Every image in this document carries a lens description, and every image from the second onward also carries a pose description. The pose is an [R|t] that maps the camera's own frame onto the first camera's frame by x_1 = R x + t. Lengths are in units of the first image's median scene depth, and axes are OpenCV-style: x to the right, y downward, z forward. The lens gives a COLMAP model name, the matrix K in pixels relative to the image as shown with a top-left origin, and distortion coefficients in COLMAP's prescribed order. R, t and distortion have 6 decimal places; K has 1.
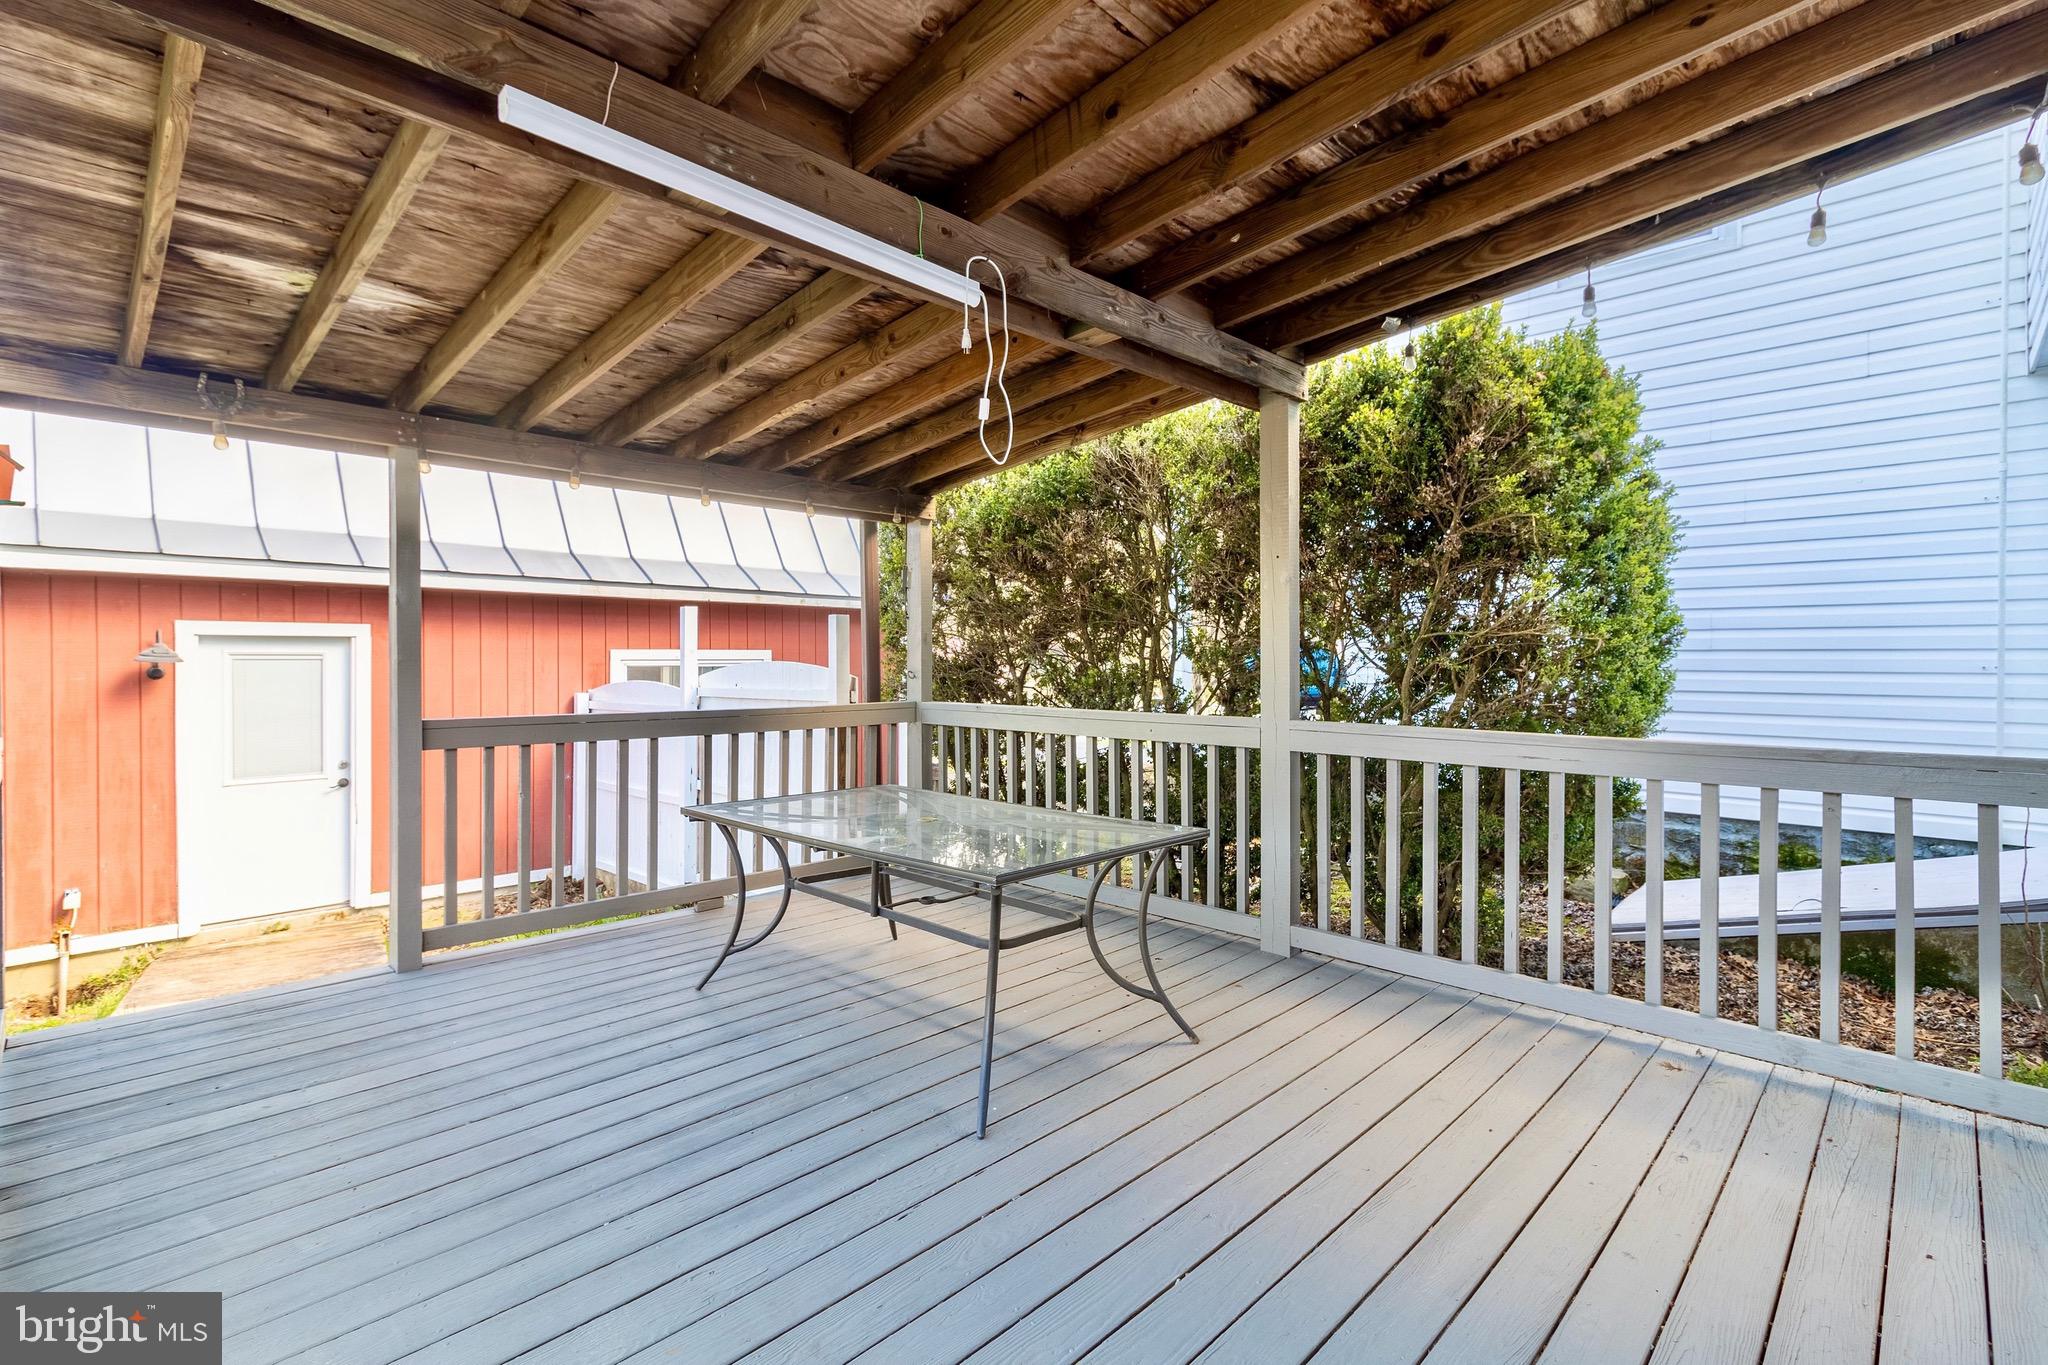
lens RADIAL K [[947.6, 0, 1021.6], [0, 947.6, 660.5], [0, 0, 1]] dist [0.001285, -0.000144]
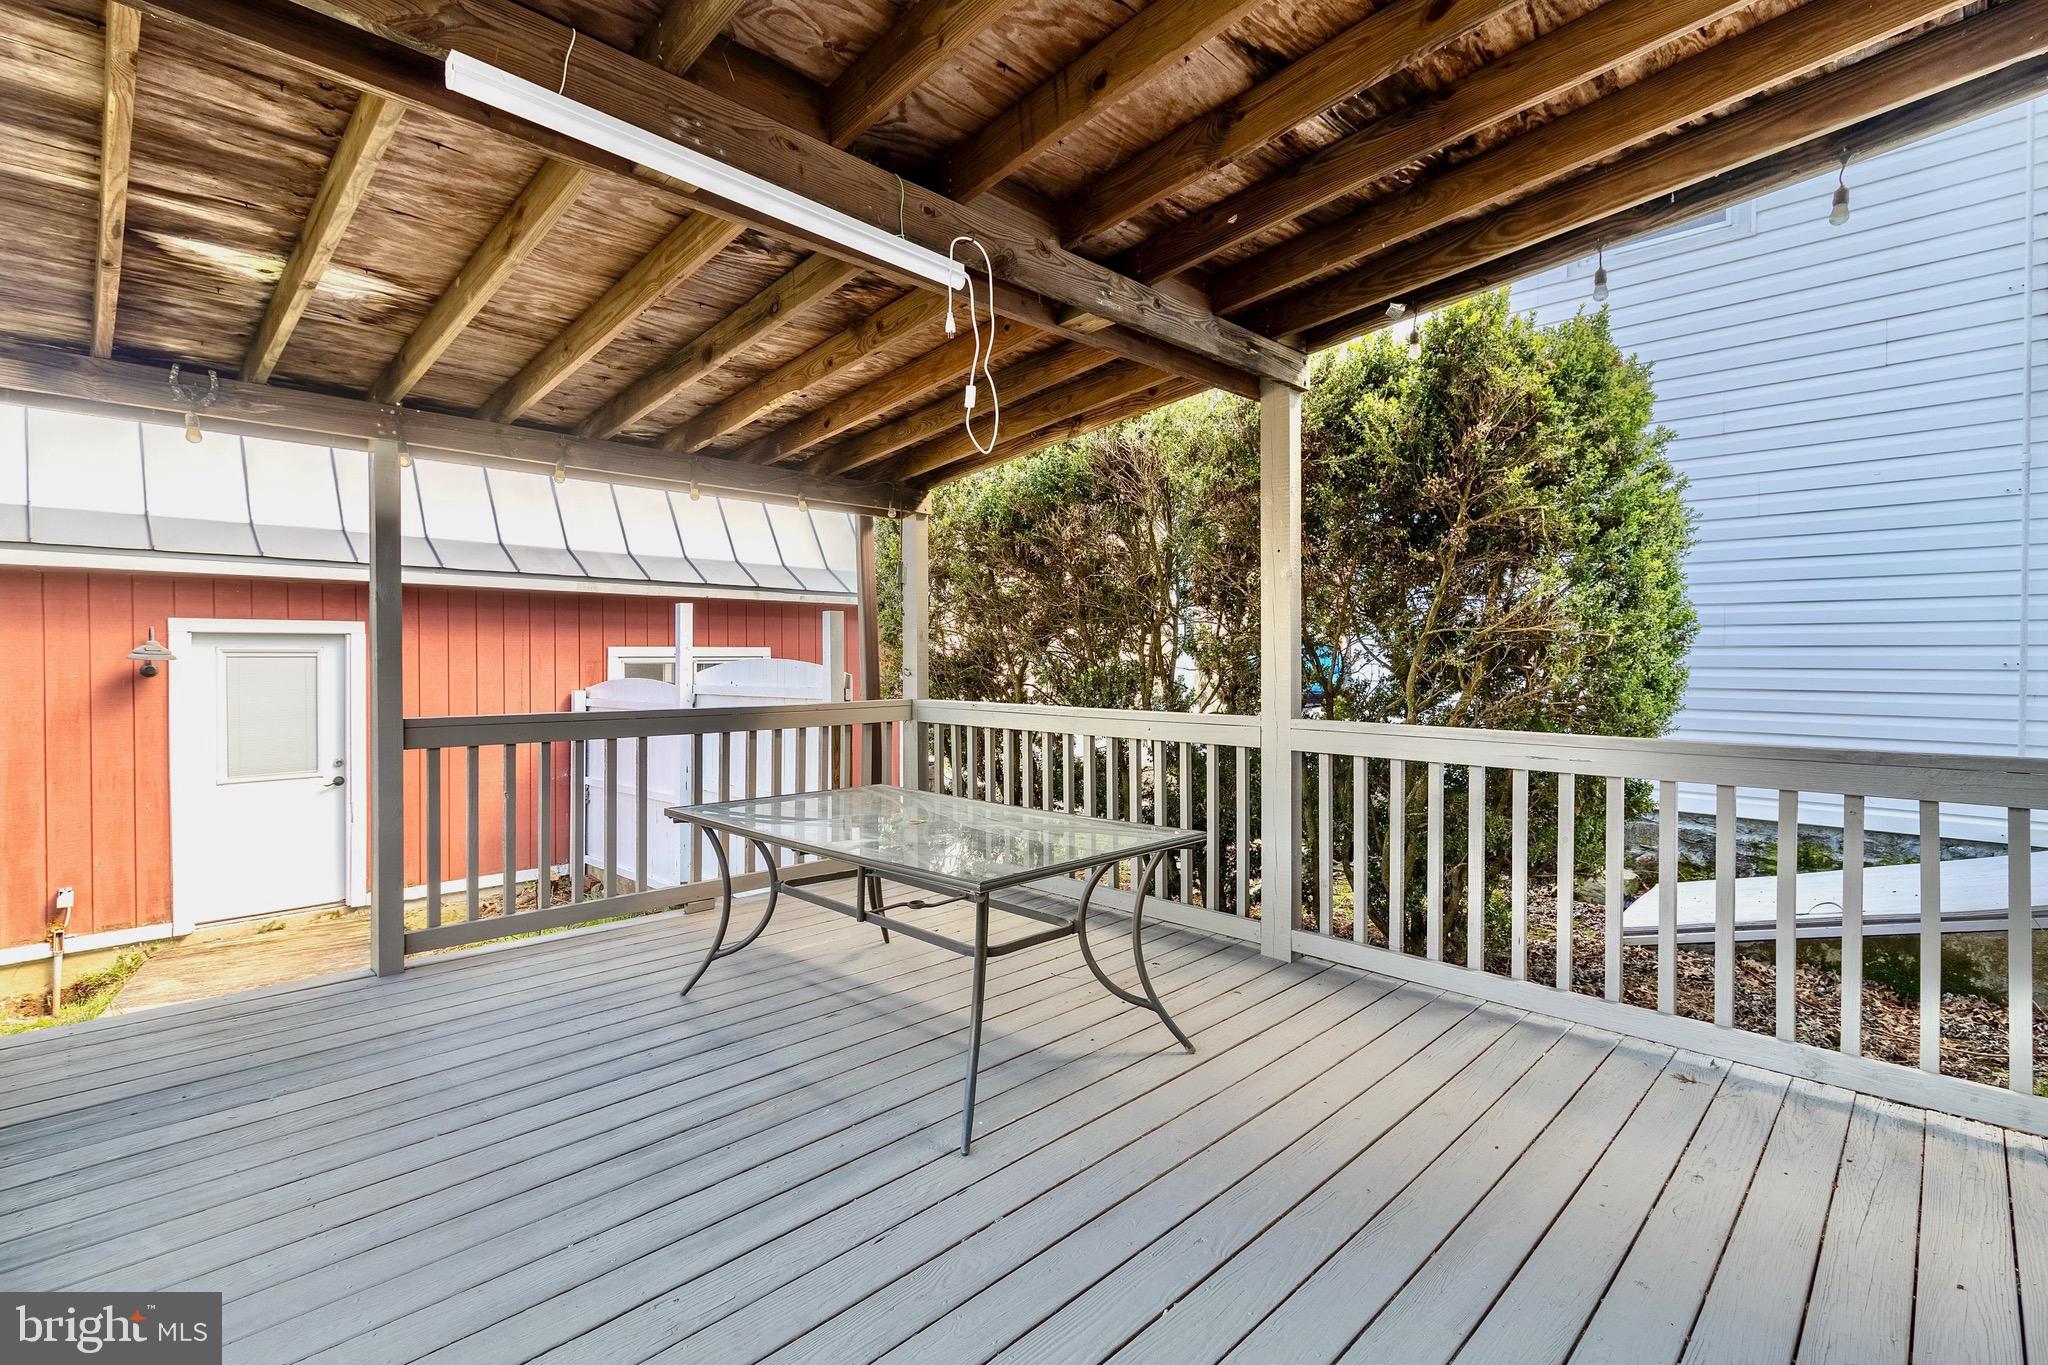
lens RADIAL K [[950.2, 0, 1020.4], [0, 950.2, 661.2], [0, 0, 1]] dist [-0.001026, -0.000197]
pose [[0.999973, -0.000645, -0.007267, 0.012241], [0.000674, 0.999992, 0.004004, -0.000201], [0.007265, -0.004009, 0.999966, 0.022969]]
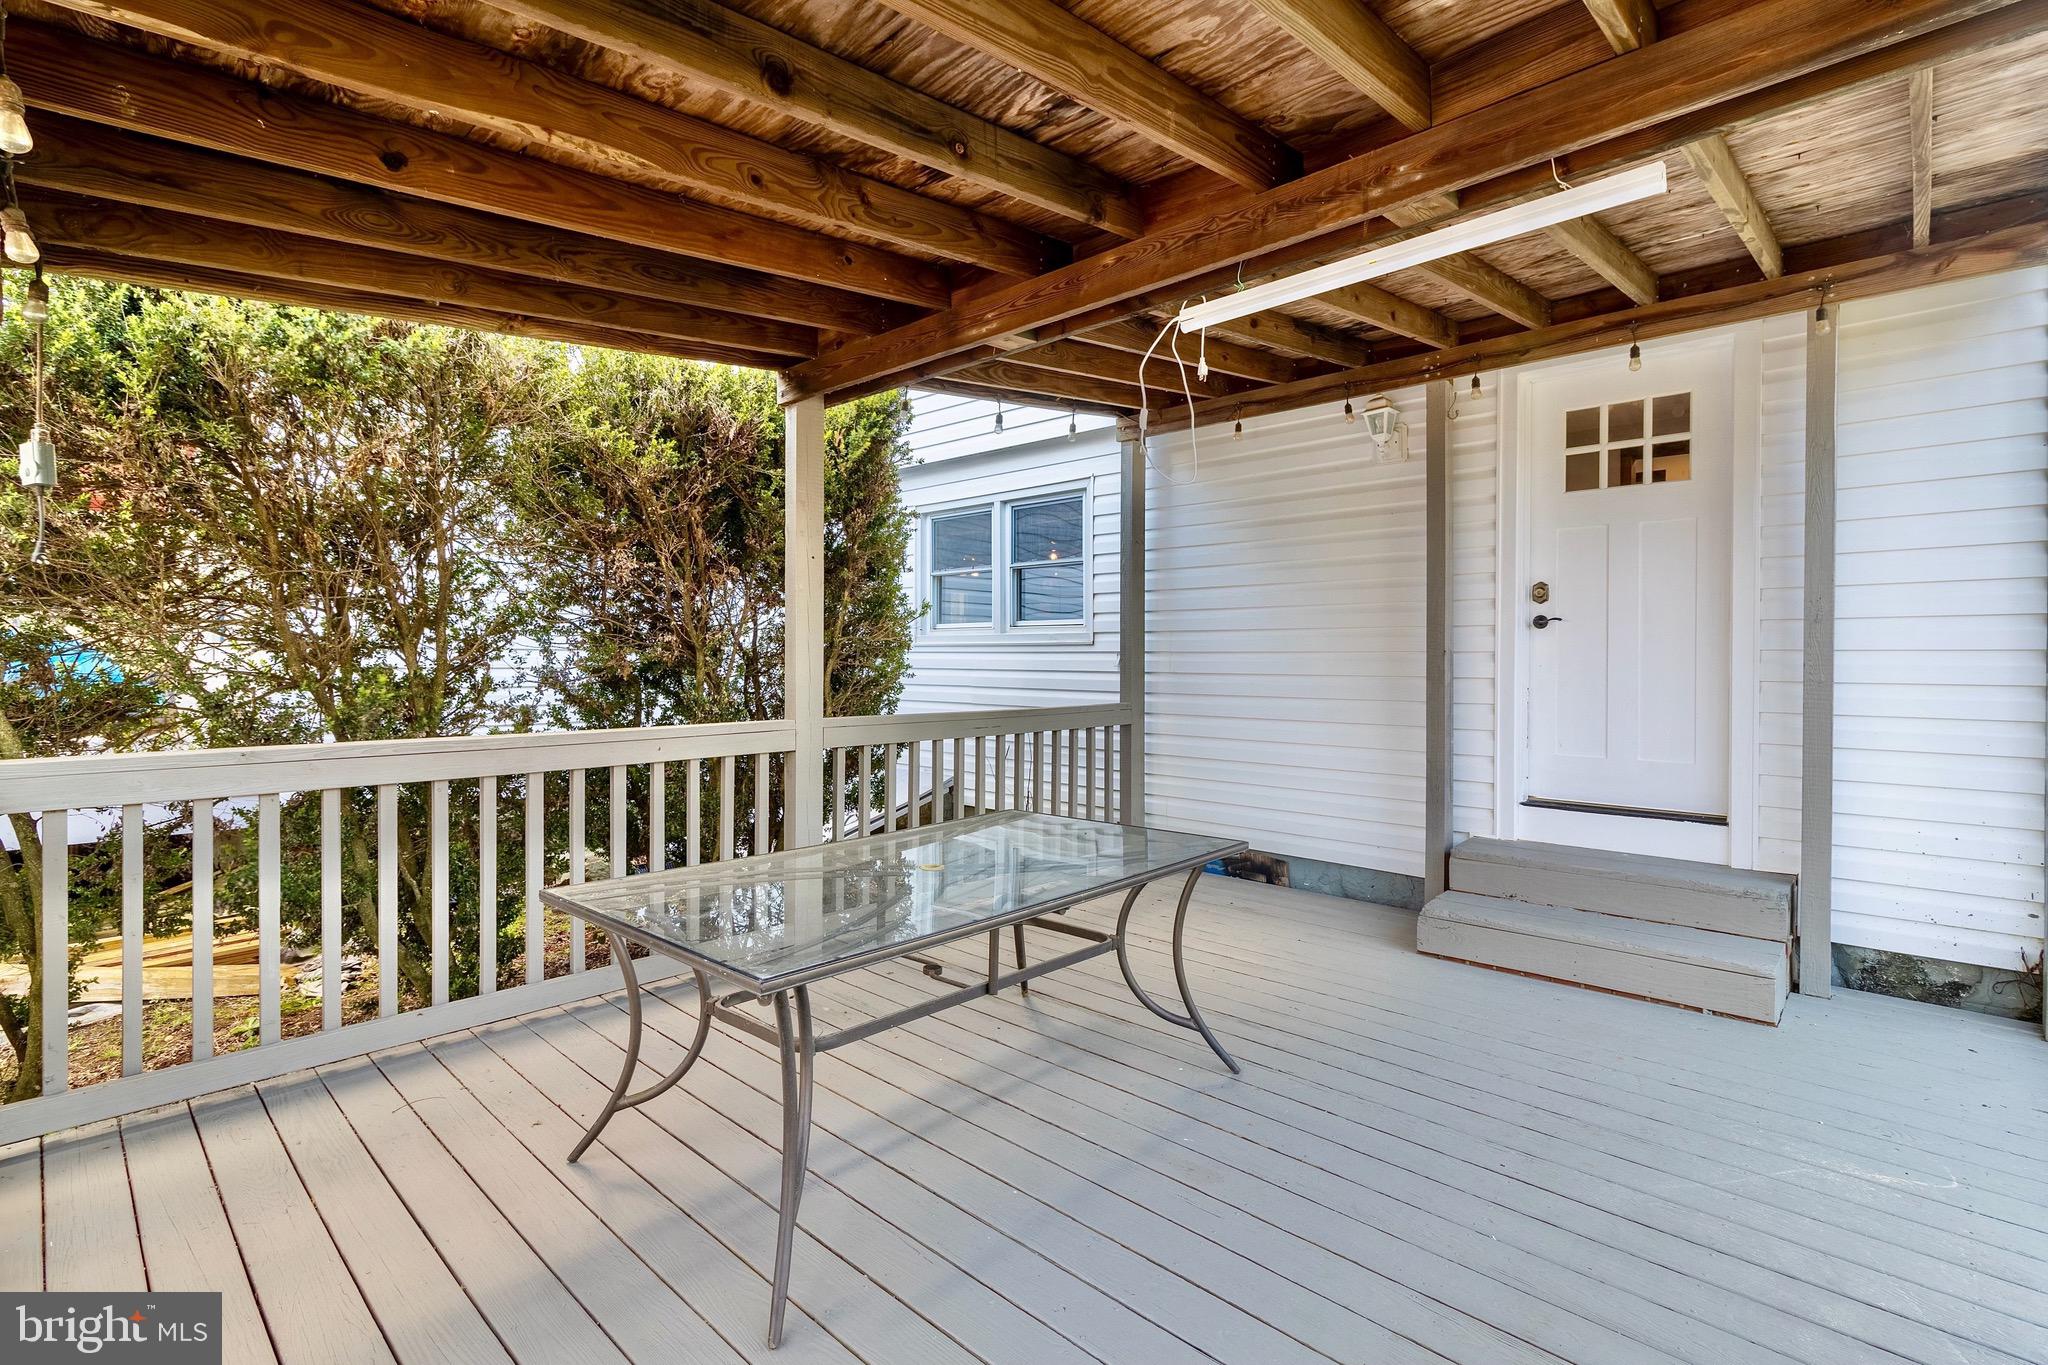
lens RADIAL K [[941.6, 0, 1023.2], [0, 941.6, 661.5], [0, 0, 1]] dist [0.002375, 0.000361]
pose [[-0.015578, -0.001518, 0.999878, -0.686348], [0.002914, 0.999995, 0.001564, -0.001184], [-0.999874, 0.002938, -0.015574, 0.738587]]
